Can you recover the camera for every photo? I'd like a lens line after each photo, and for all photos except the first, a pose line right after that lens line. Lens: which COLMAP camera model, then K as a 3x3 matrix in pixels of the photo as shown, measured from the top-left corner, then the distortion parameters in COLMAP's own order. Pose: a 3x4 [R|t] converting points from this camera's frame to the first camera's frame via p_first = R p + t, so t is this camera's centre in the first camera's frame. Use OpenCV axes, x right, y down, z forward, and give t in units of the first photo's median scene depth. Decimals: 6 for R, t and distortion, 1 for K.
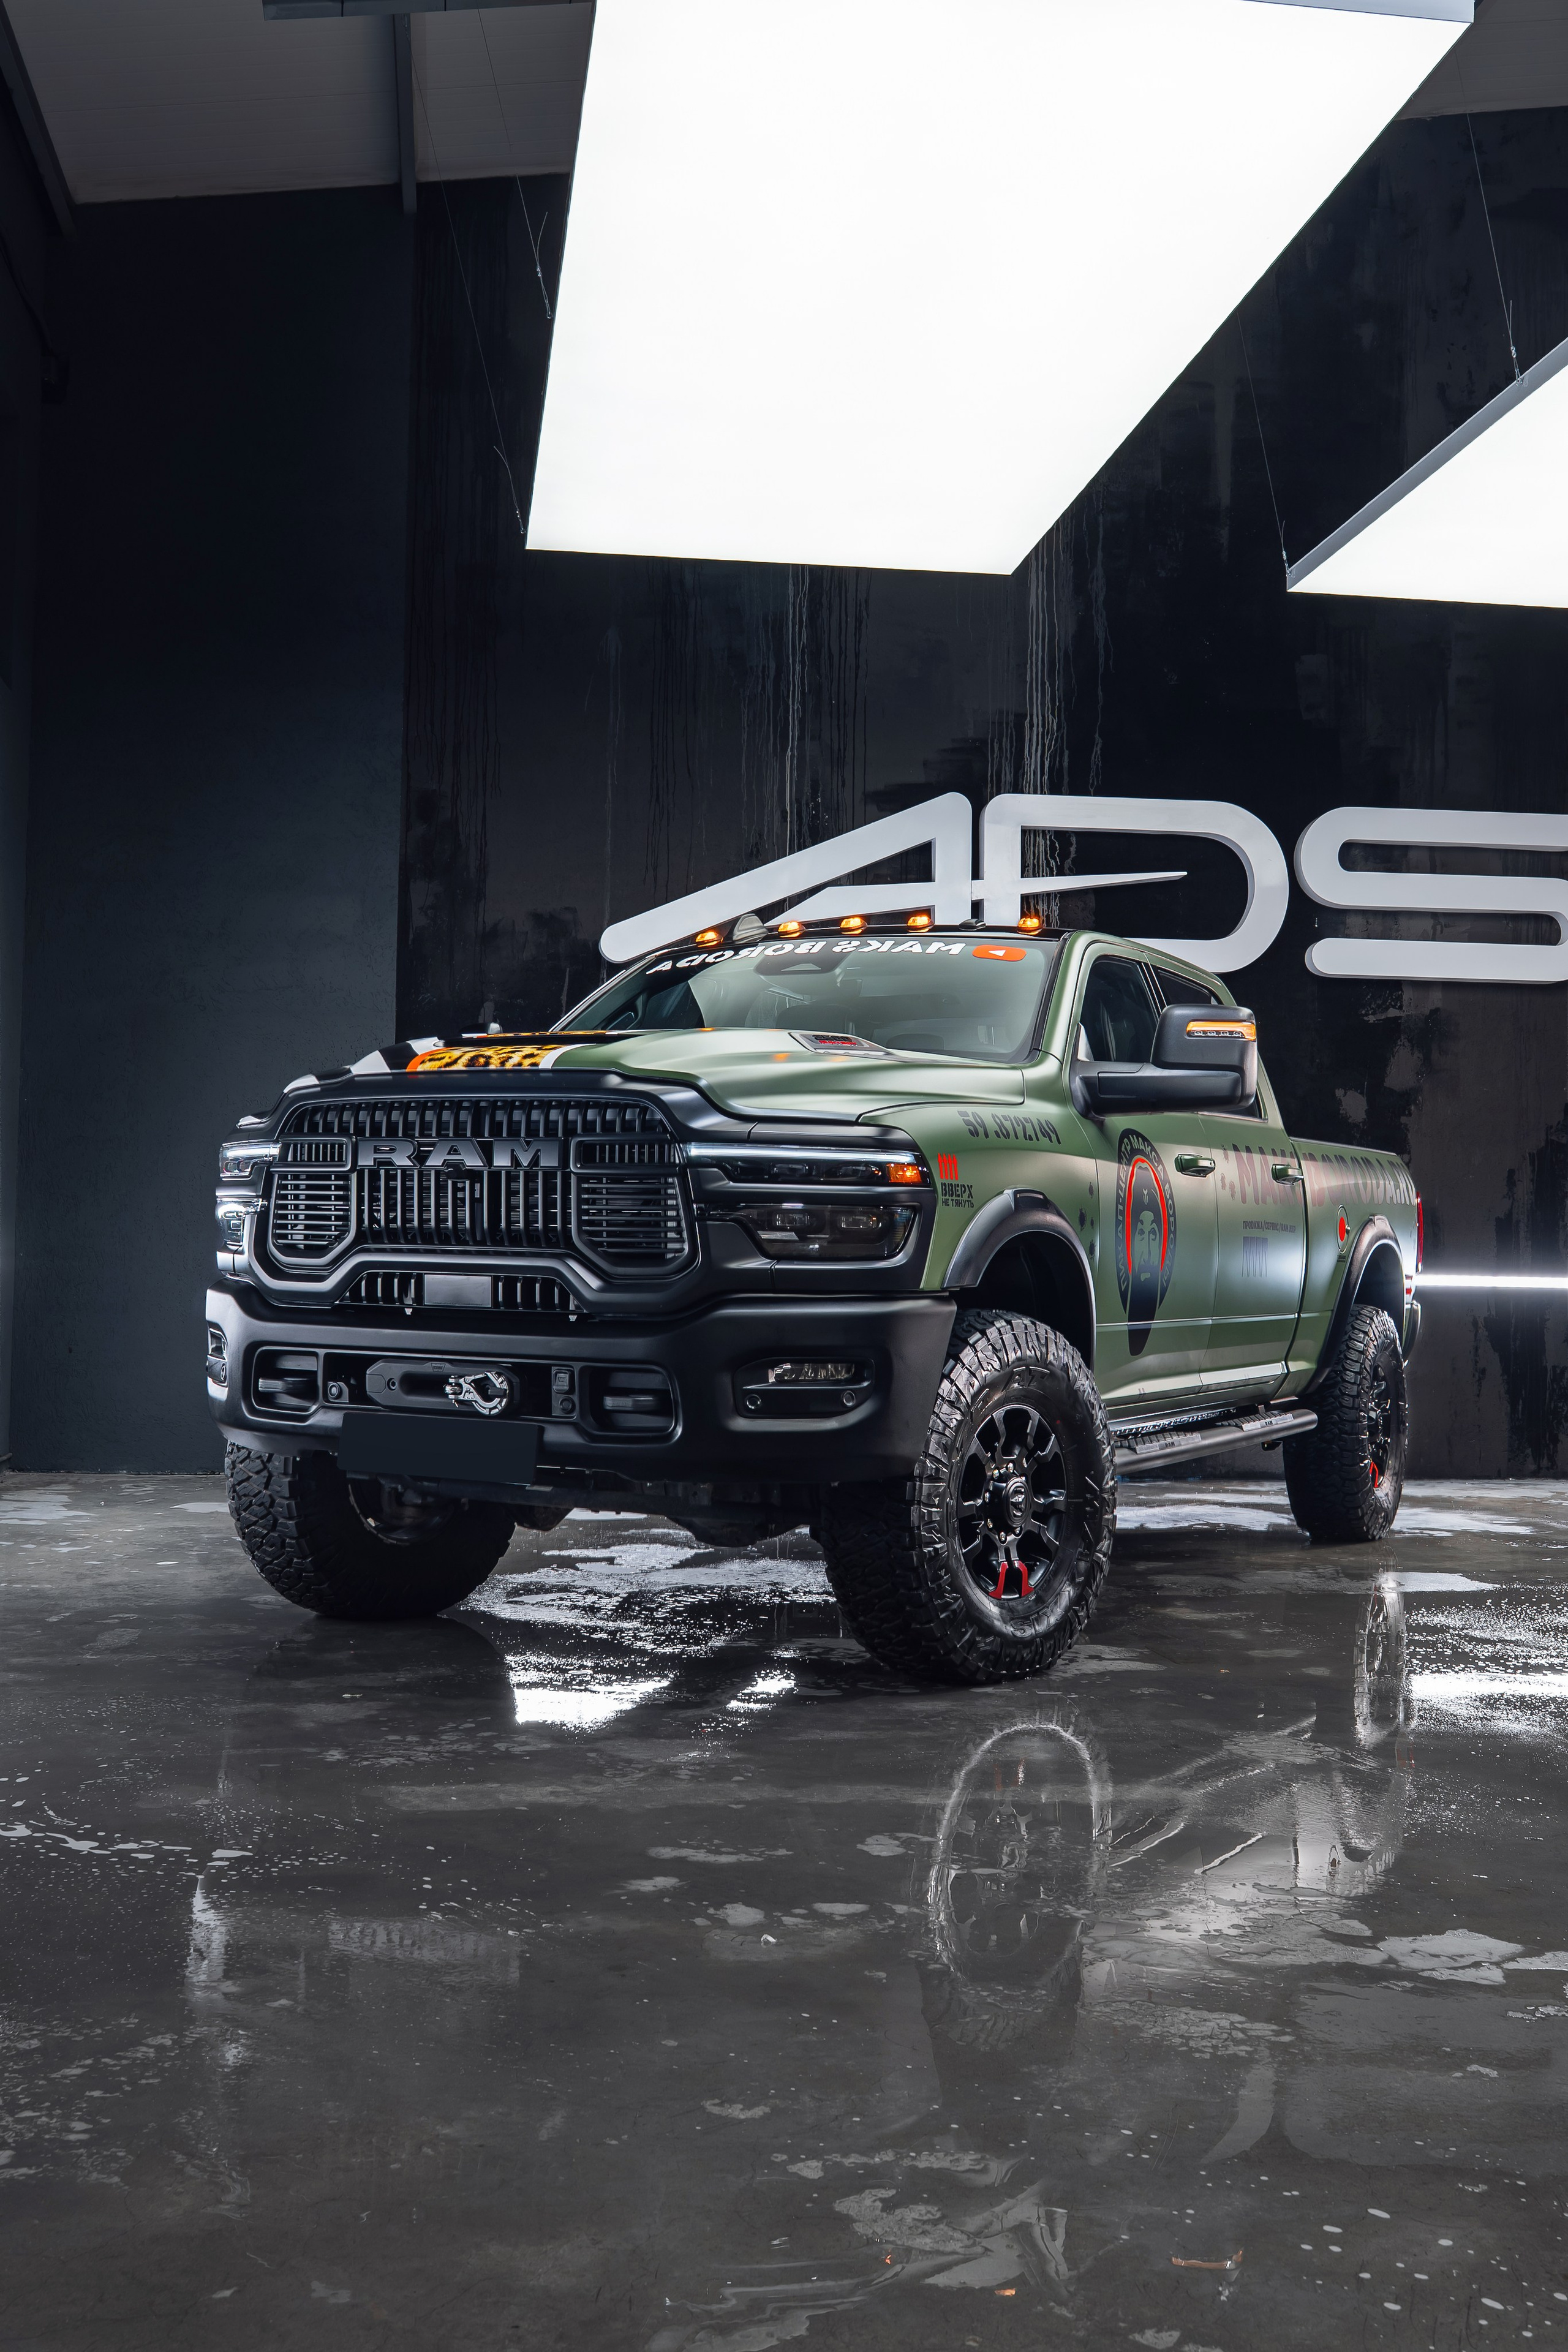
lens RADIAL K [[2422.0, 0, 784.0], [0, 2422.0, 1176.0], [0, 0, 1]] dist [-0.020630, 0.002603]
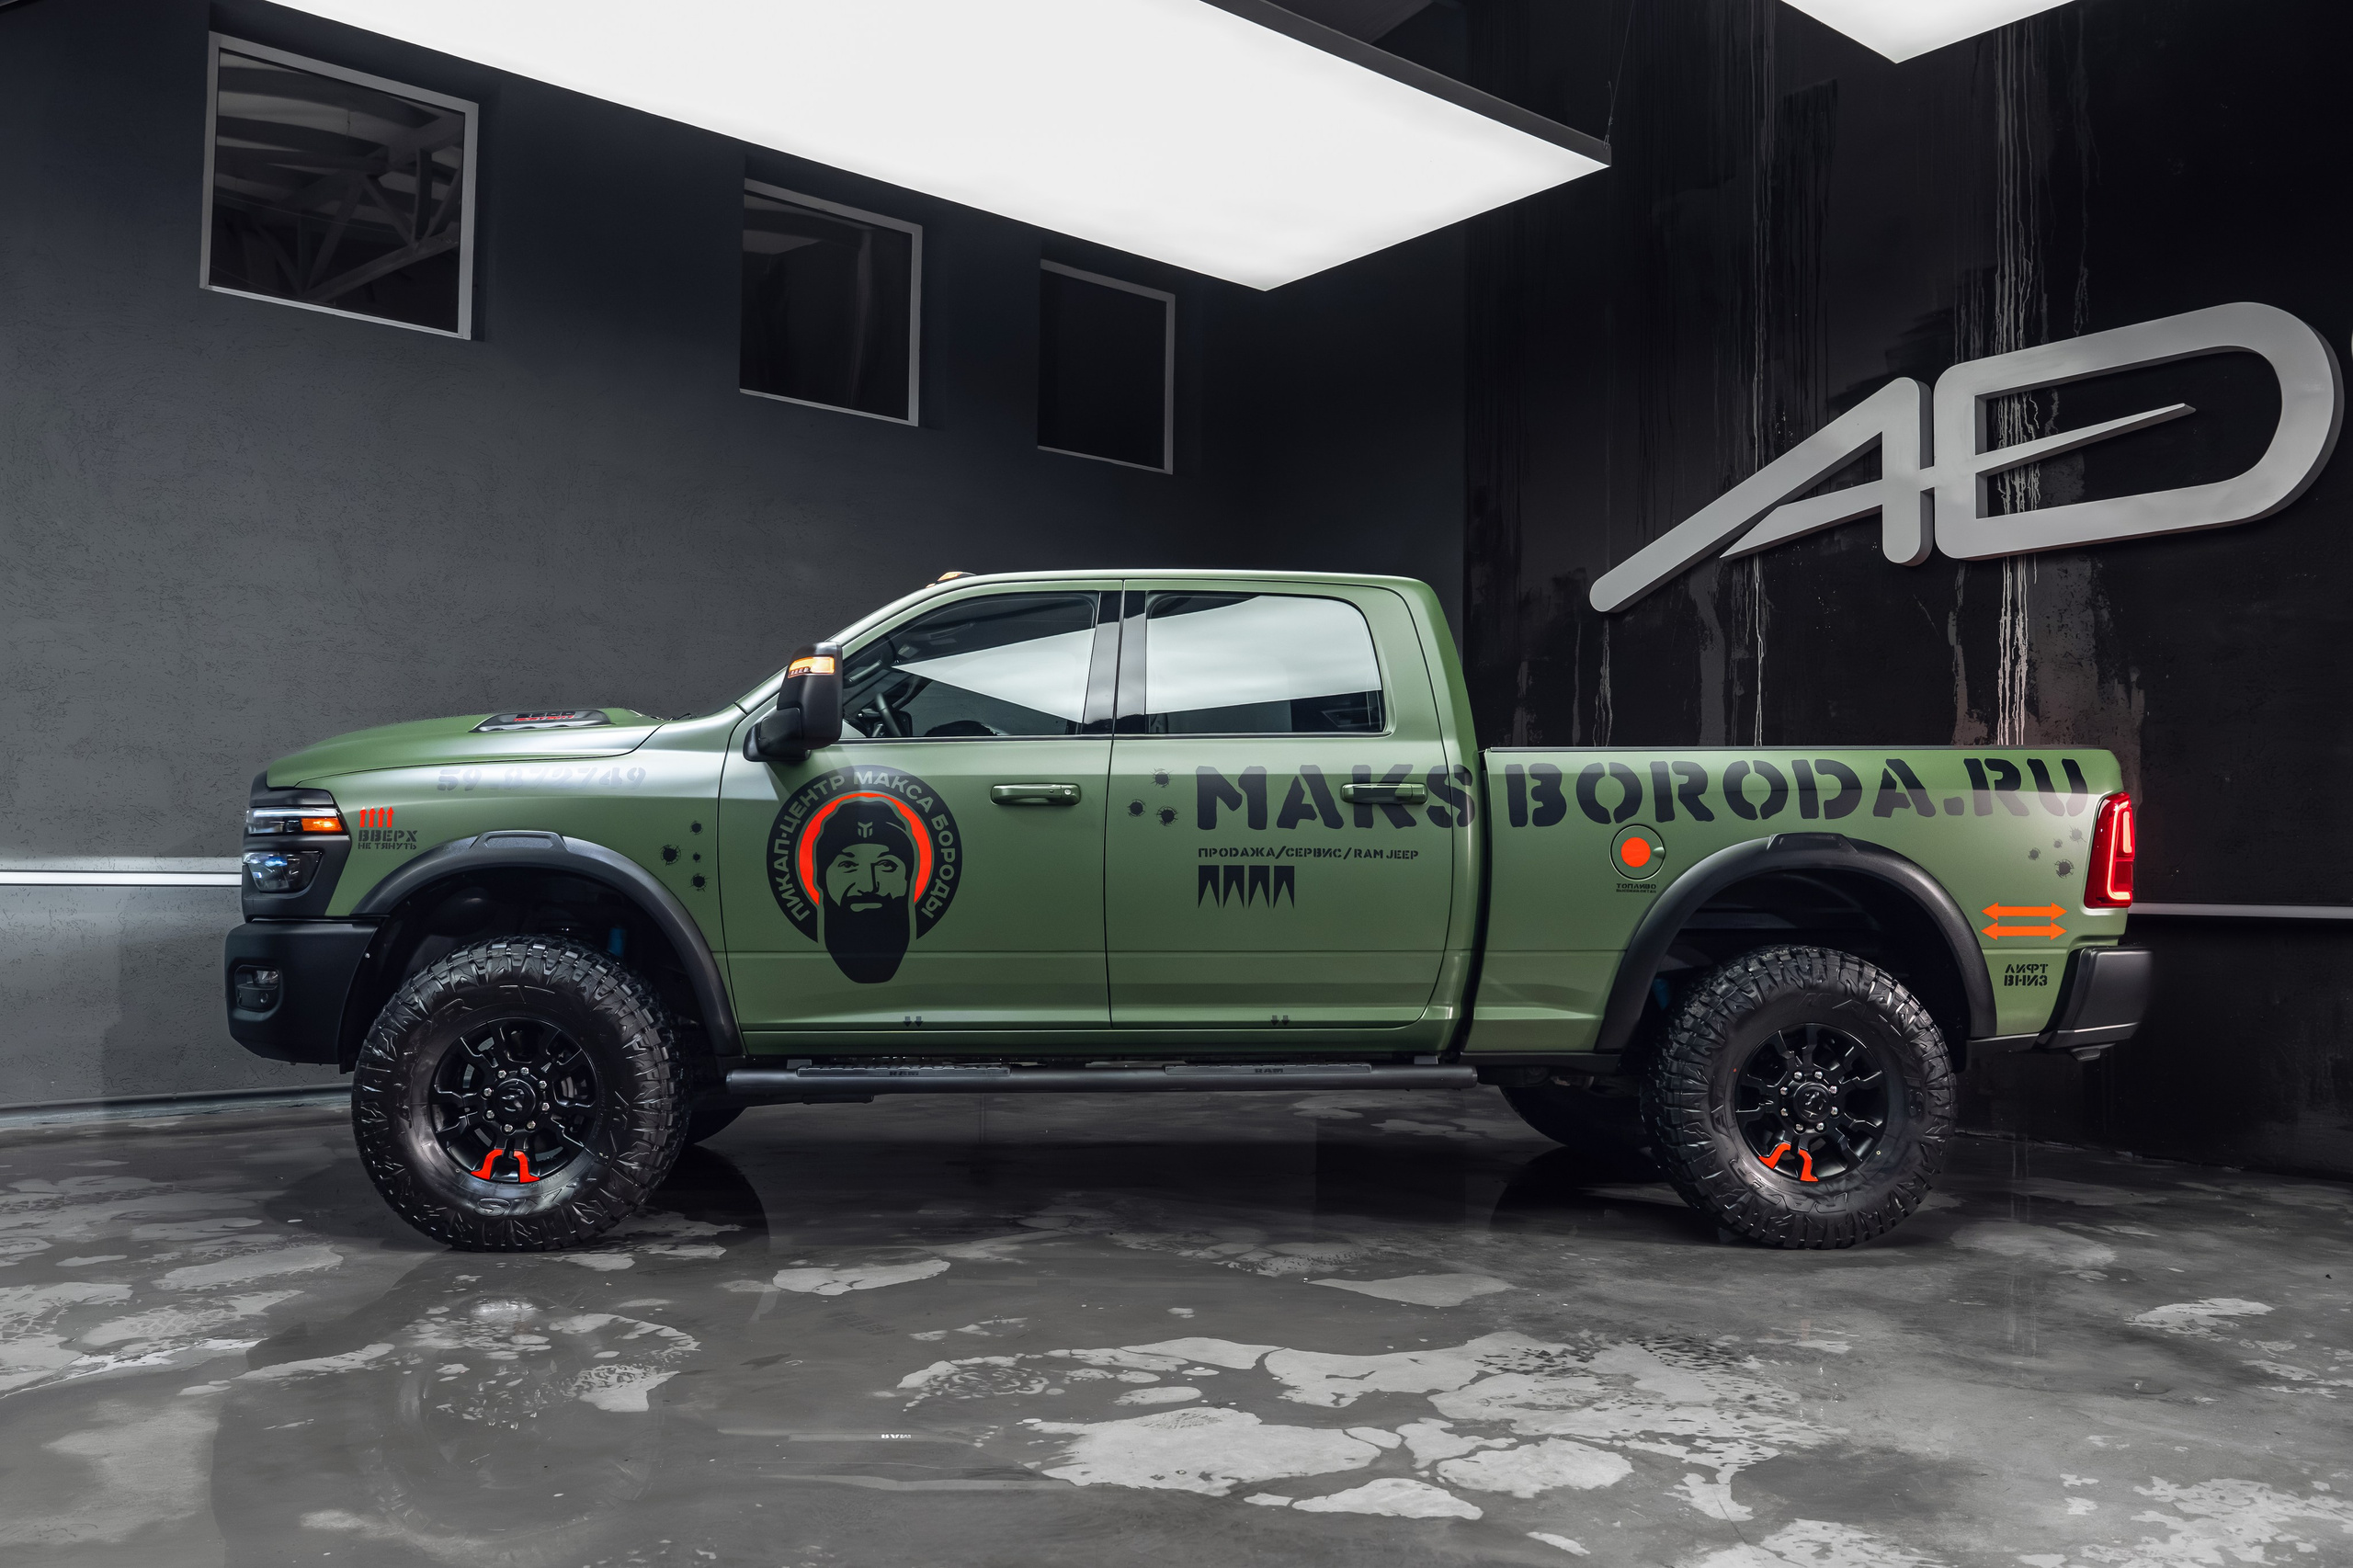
lens RADIAL K [[1787.9, 0, 1176.5], [0, 1787.9, 784.0], [0, 0, 1]] dist [0.027392, -0.036404]
pose [[0.516648, -0.047959, -0.854854, 0.501995], [0.030670, 0.998826, -0.037500, 0.012315], [0.855648, -0.006844, 0.517512, 0.412412]]
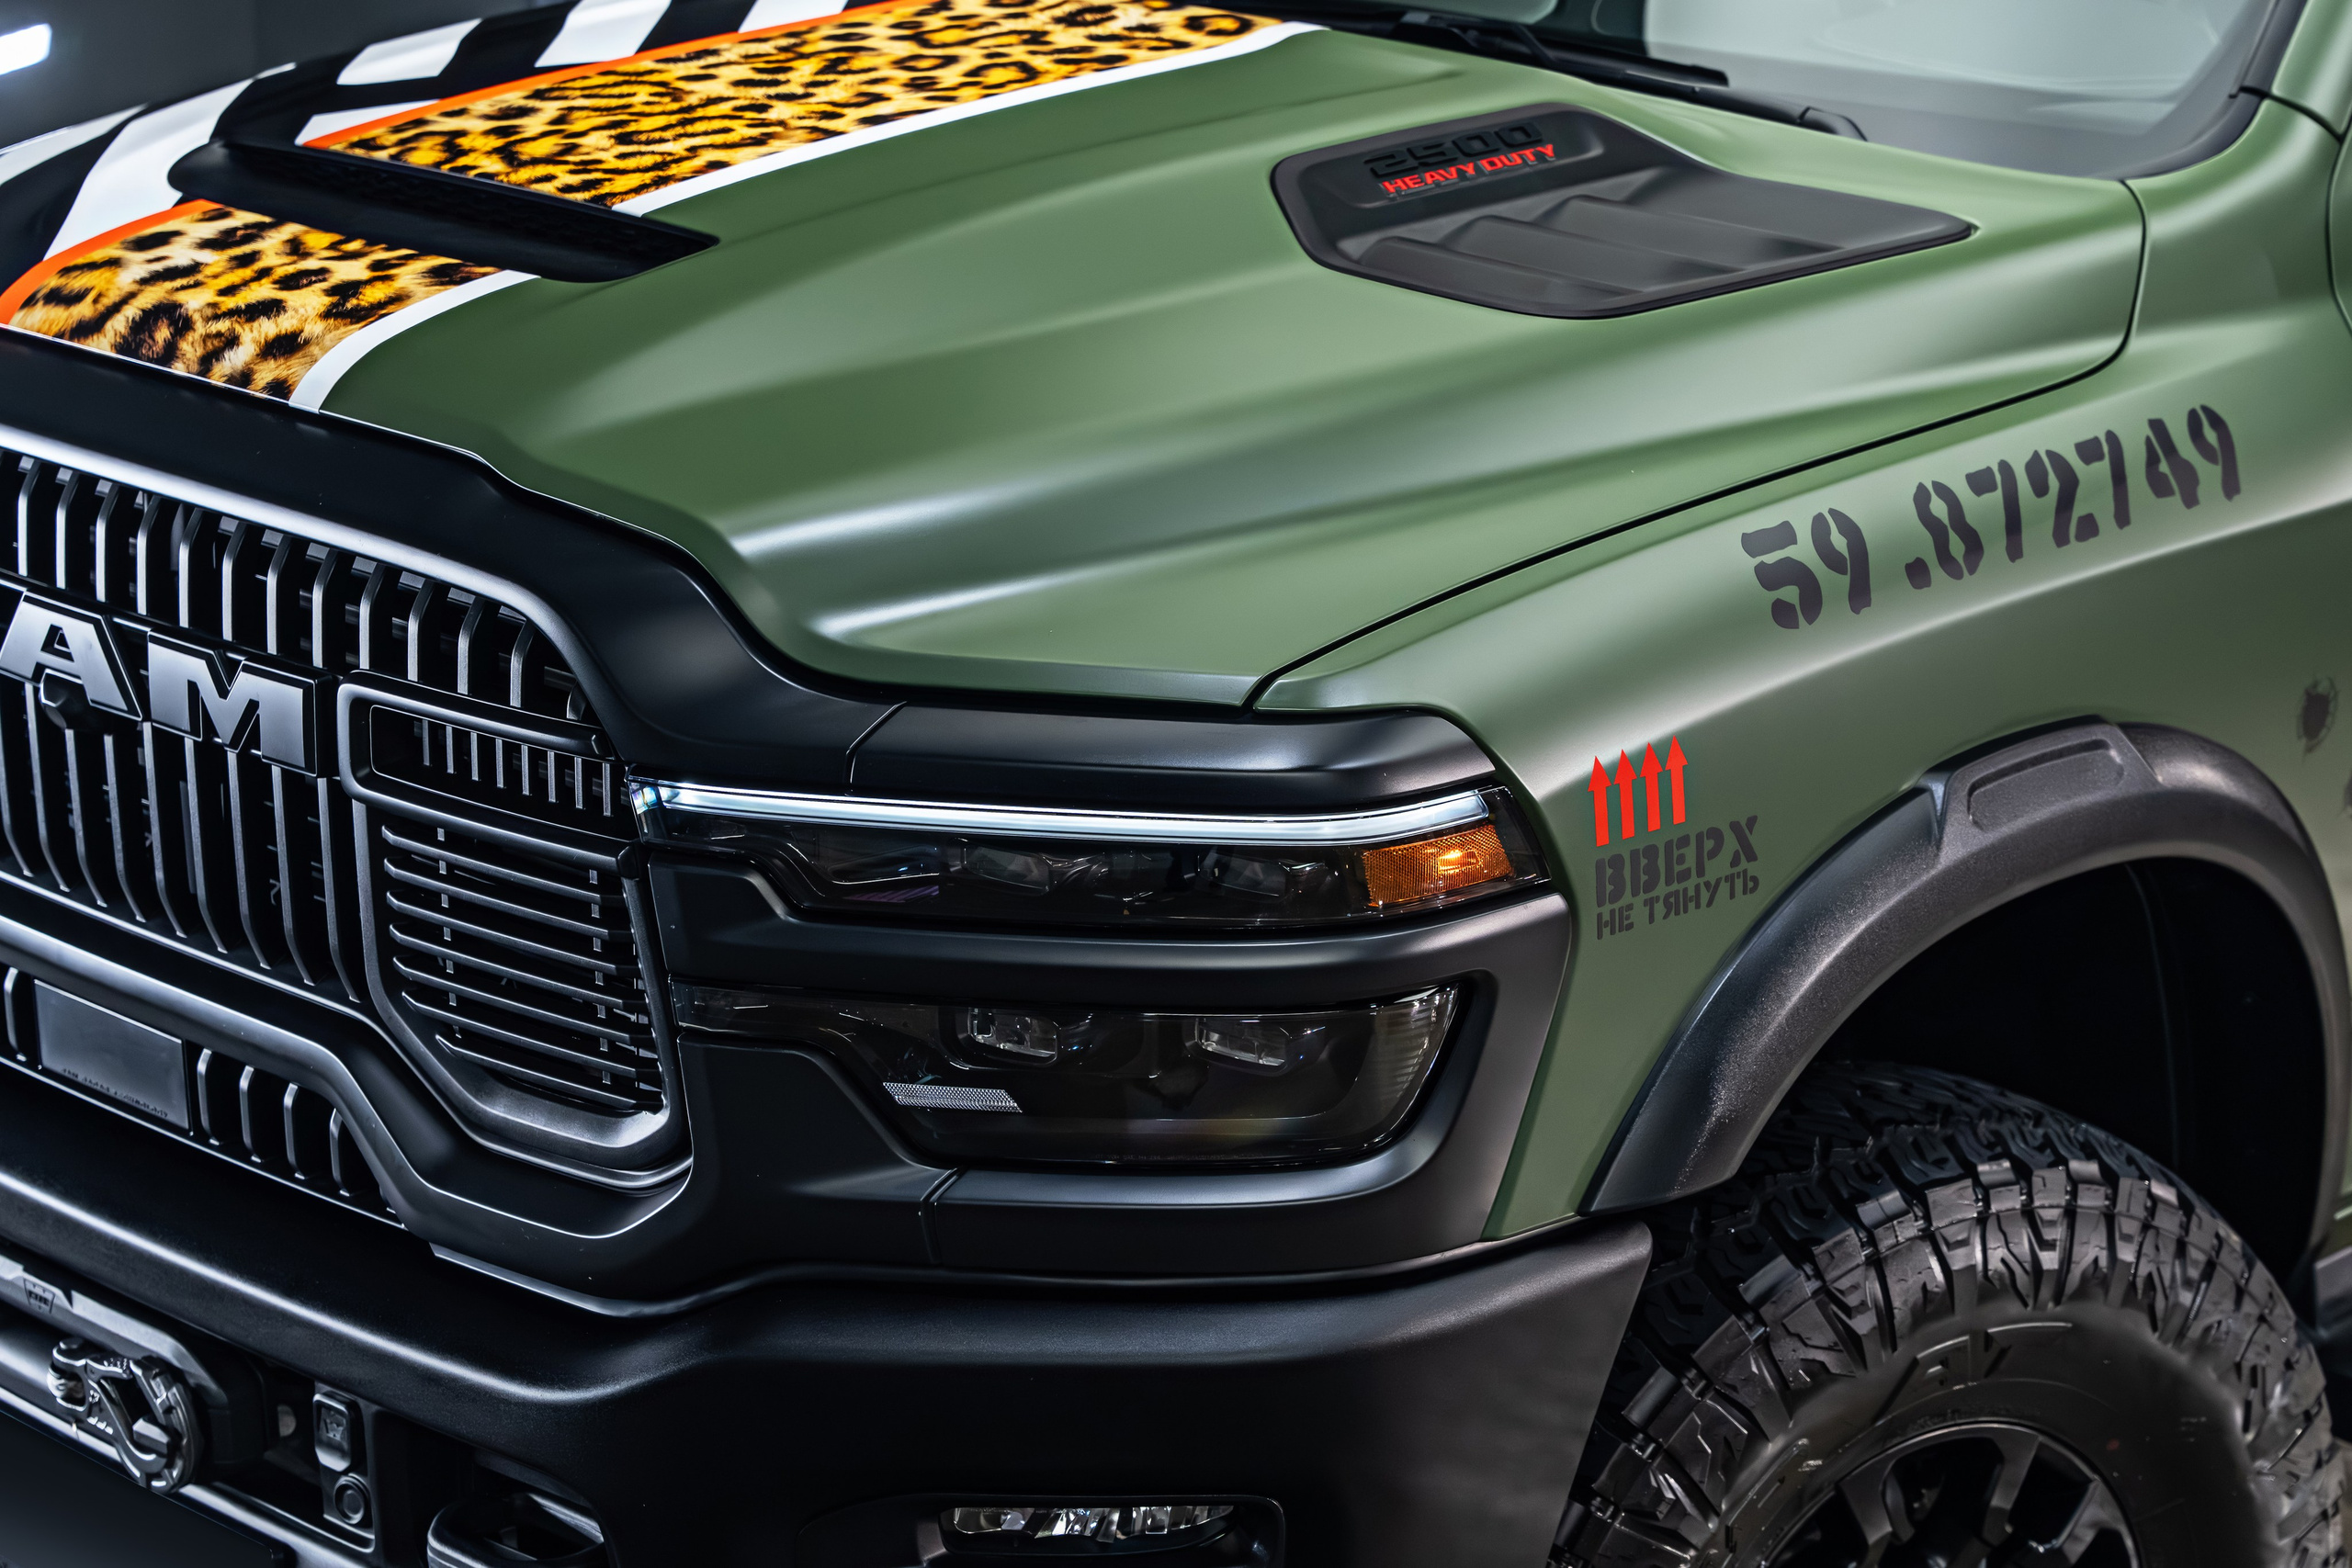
lens RADIAL K [[4752.7, 0, 1210.8], [0, 4752.7, 753.6], [0, 0, 1]] dist [0.054940, 0.089719]
pose [[0.959521, 0.080988, -0.269742, 0.080767], [0.006144, 0.951515, 0.307541, -0.086294], [0.281571, -0.296750, 0.912501, 0.220886]]
